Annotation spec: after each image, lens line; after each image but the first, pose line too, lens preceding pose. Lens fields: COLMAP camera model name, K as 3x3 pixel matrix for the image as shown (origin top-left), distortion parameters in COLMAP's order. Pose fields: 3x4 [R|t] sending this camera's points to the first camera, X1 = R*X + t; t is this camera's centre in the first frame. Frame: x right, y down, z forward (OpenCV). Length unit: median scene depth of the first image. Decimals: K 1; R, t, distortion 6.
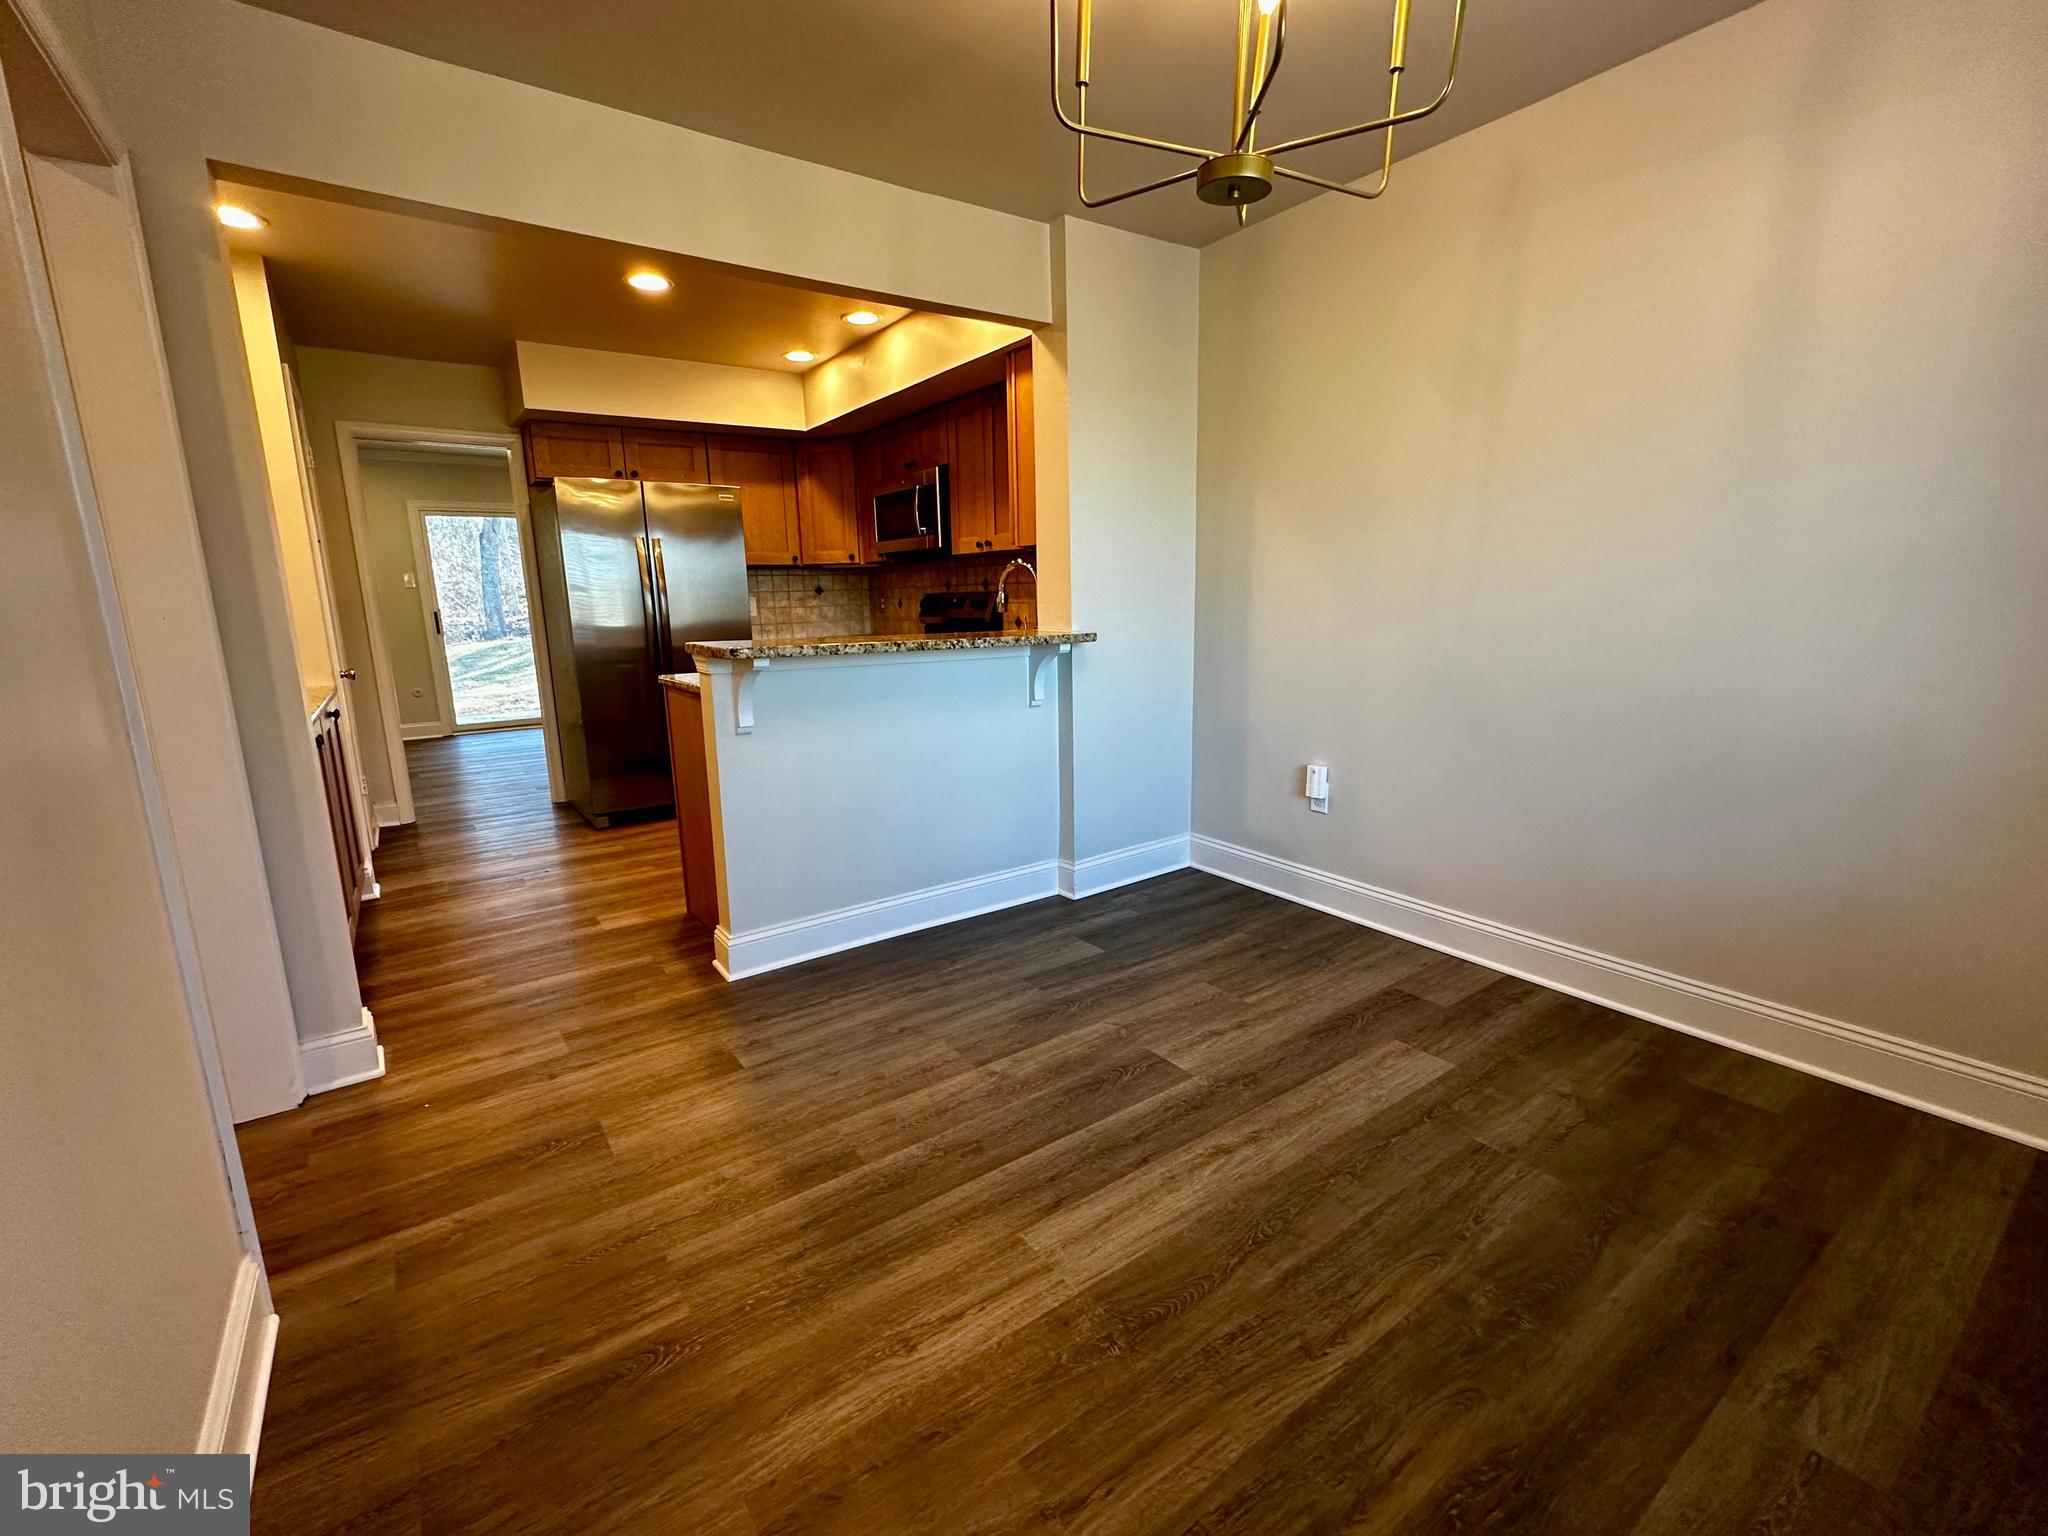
lens RADIAL K [[886.6, 0, 1025.6], [0, 886.6, 766.7], [0, 0, 1]] dist [-0.001168, 0.000155]
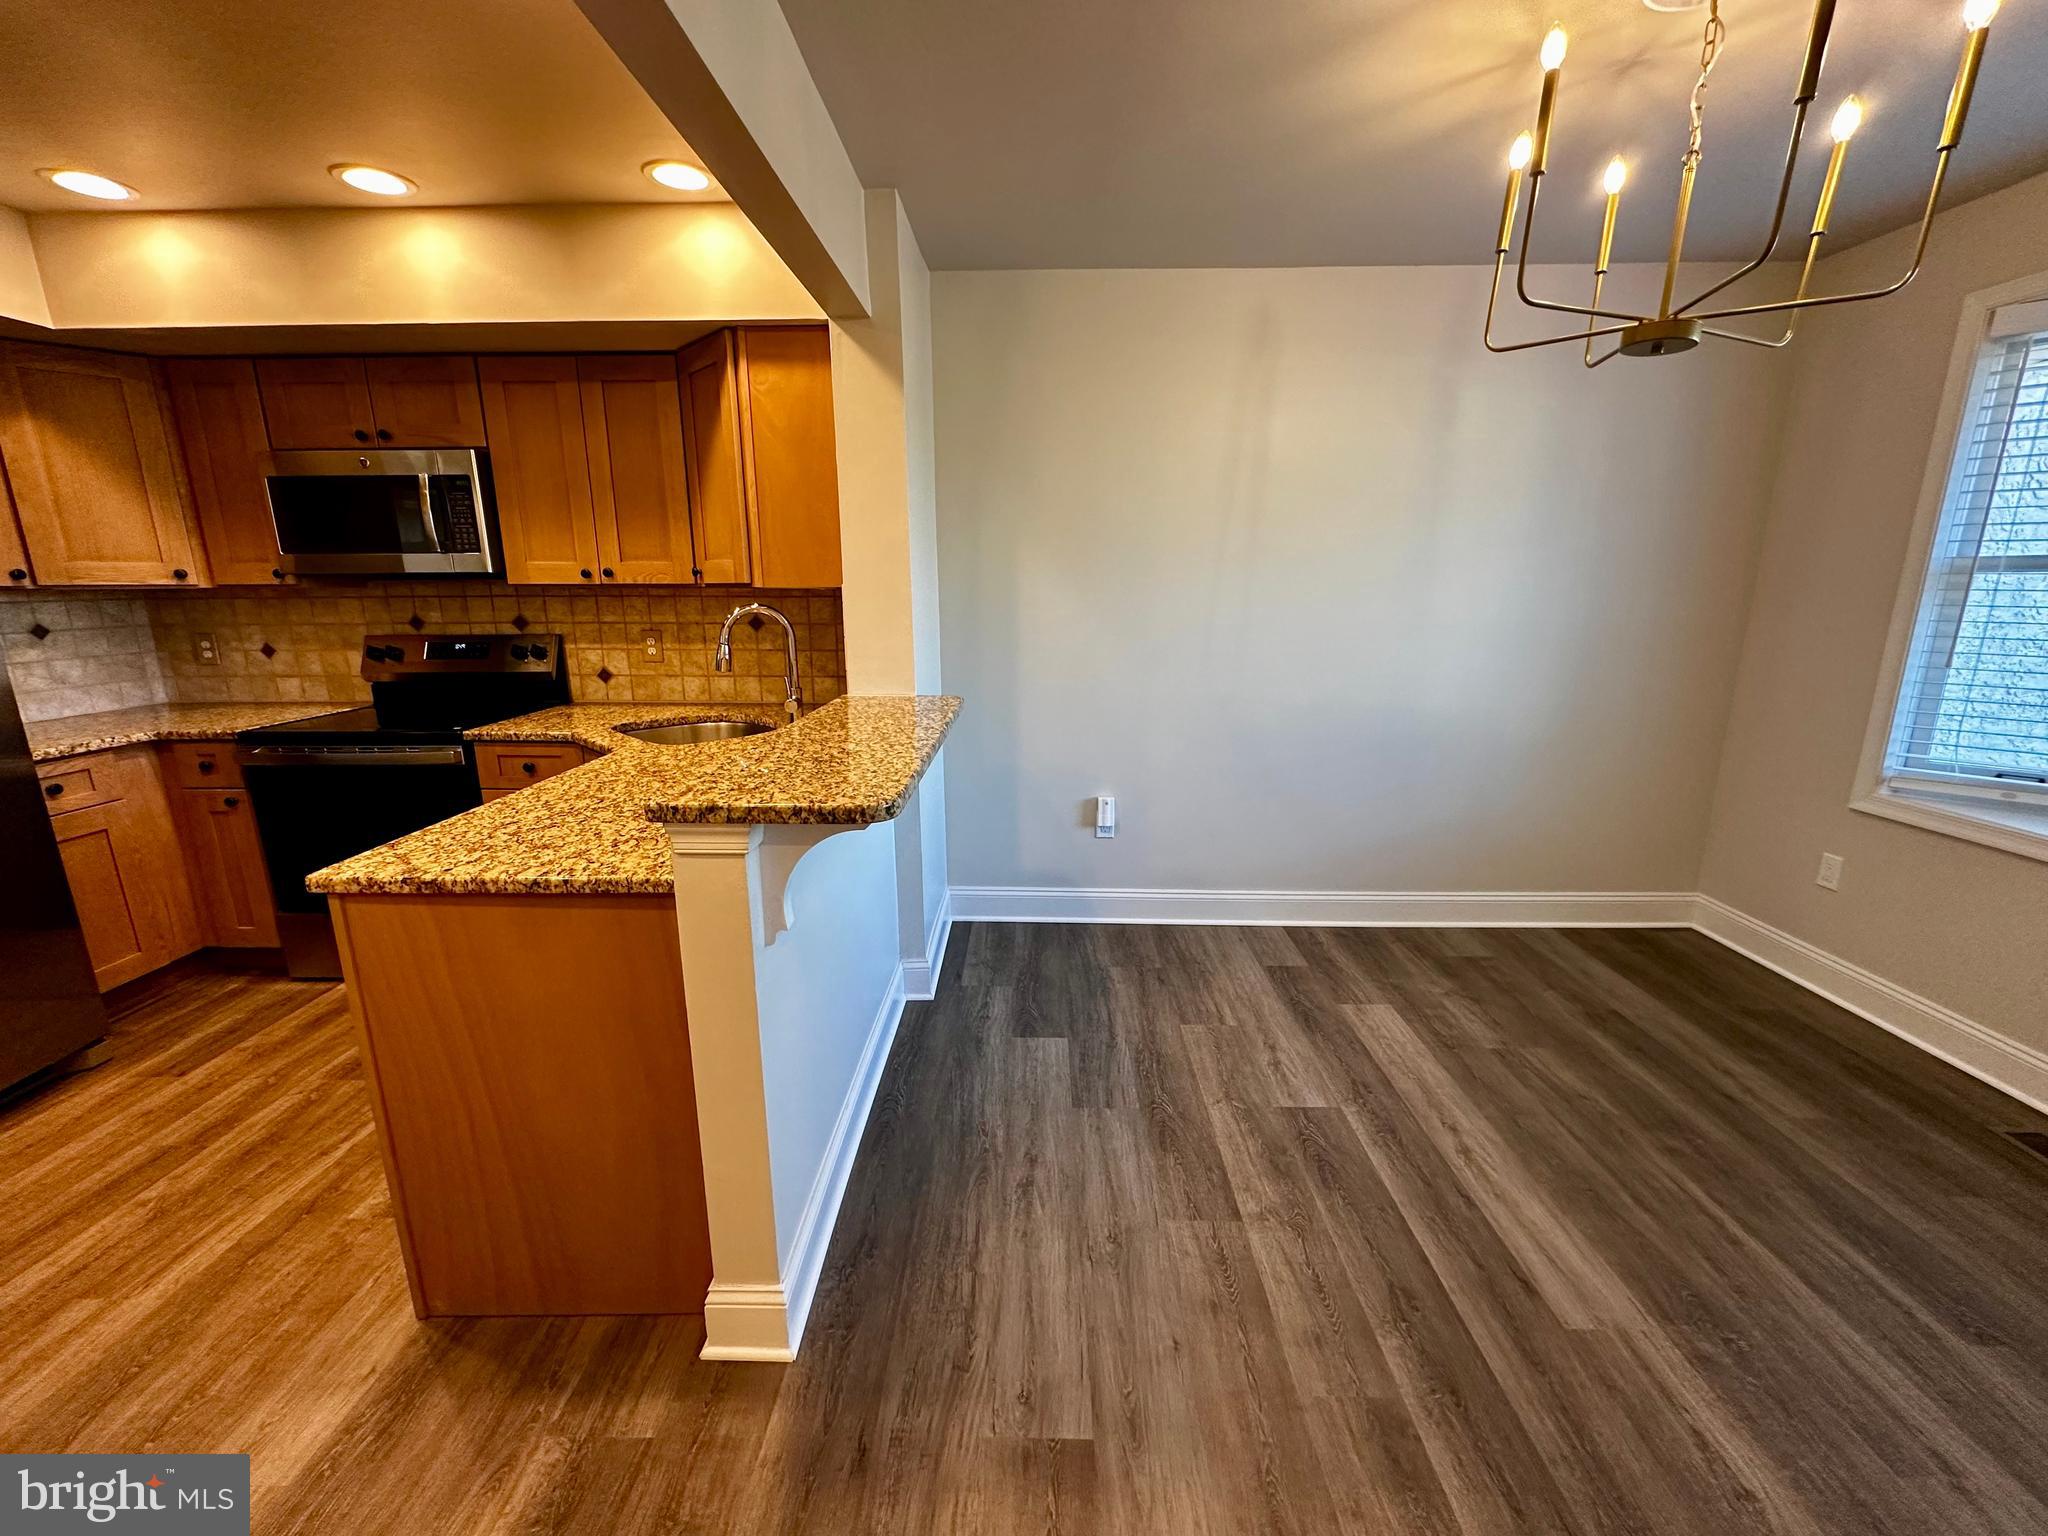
lens RADIAL K [[815.1, 0, 1025.7], [0, 815.1, 767.9], [0, 0, 1]] dist [-0.001257, 0.000772]
pose [[0.596823, -0.162075, 0.785833, -0.540012], [0.147362, 0.984868, 0.091207, -0.149253], [-0.788725, 0.061367, 0.611676, 0.475561]]
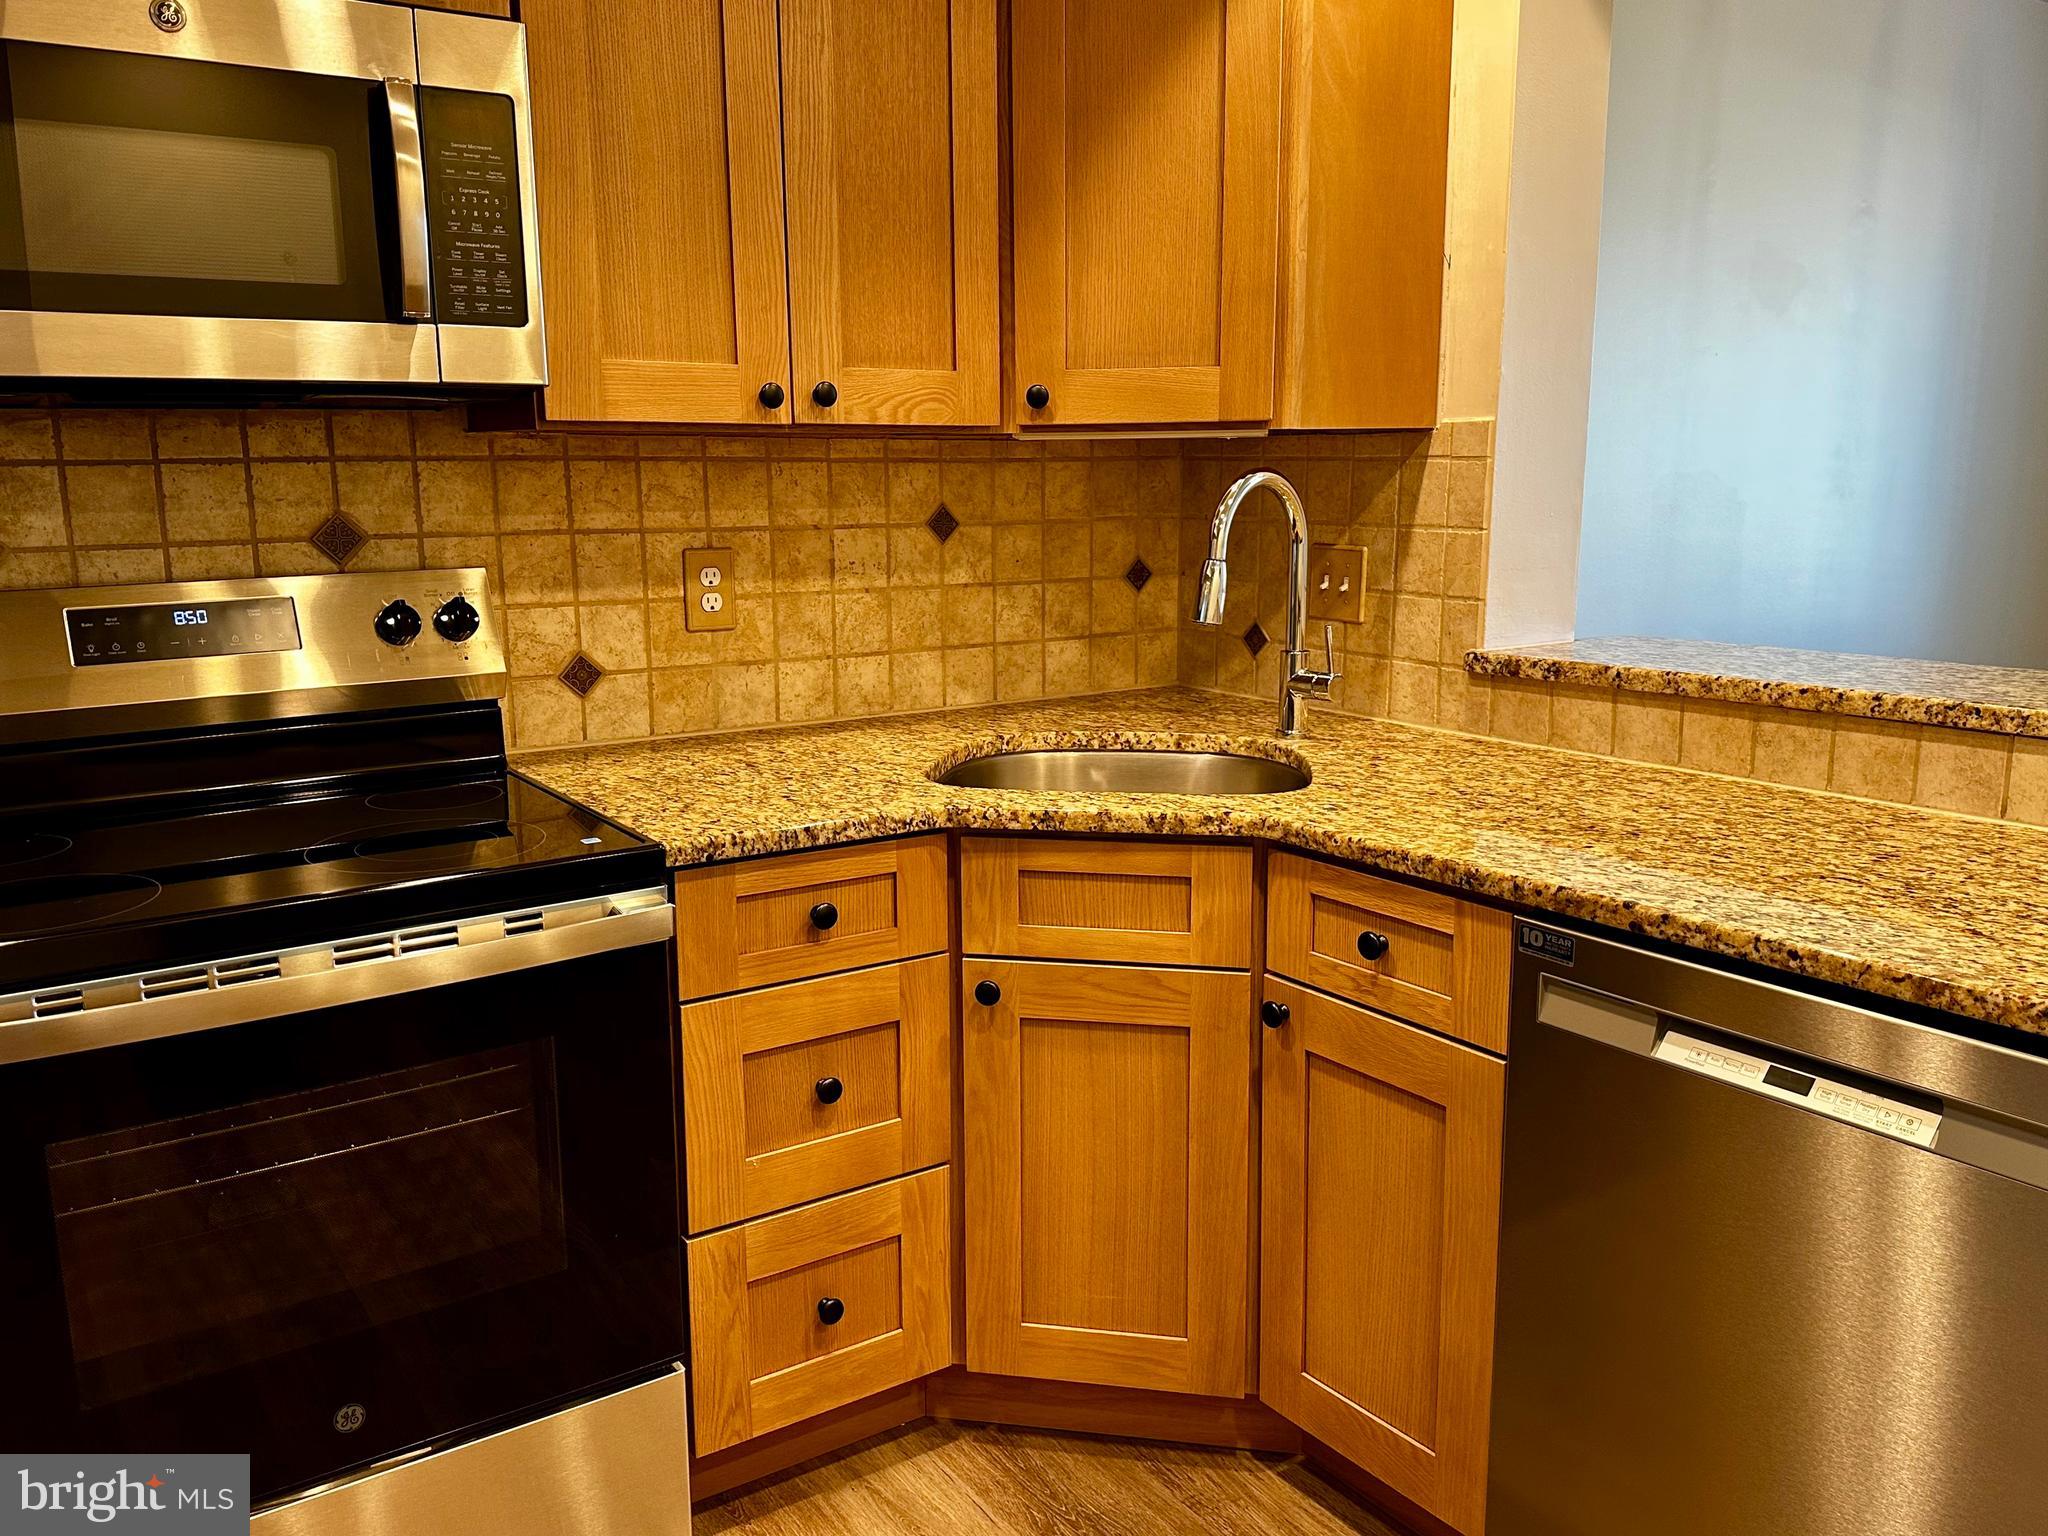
lens RADIAL K [[1642.7, 0, 1023.0], [0, 1642.7, 775.5], [0, 0, 1]] dist [0.096125, -0.123472]
pose [[0.016543, -0.172599, 0.984853, -0.800184], [0.201767, 0.965301, 0.165783, -0.294568], [-0.979294, 0.195968, 0.050794, 1.312593]]
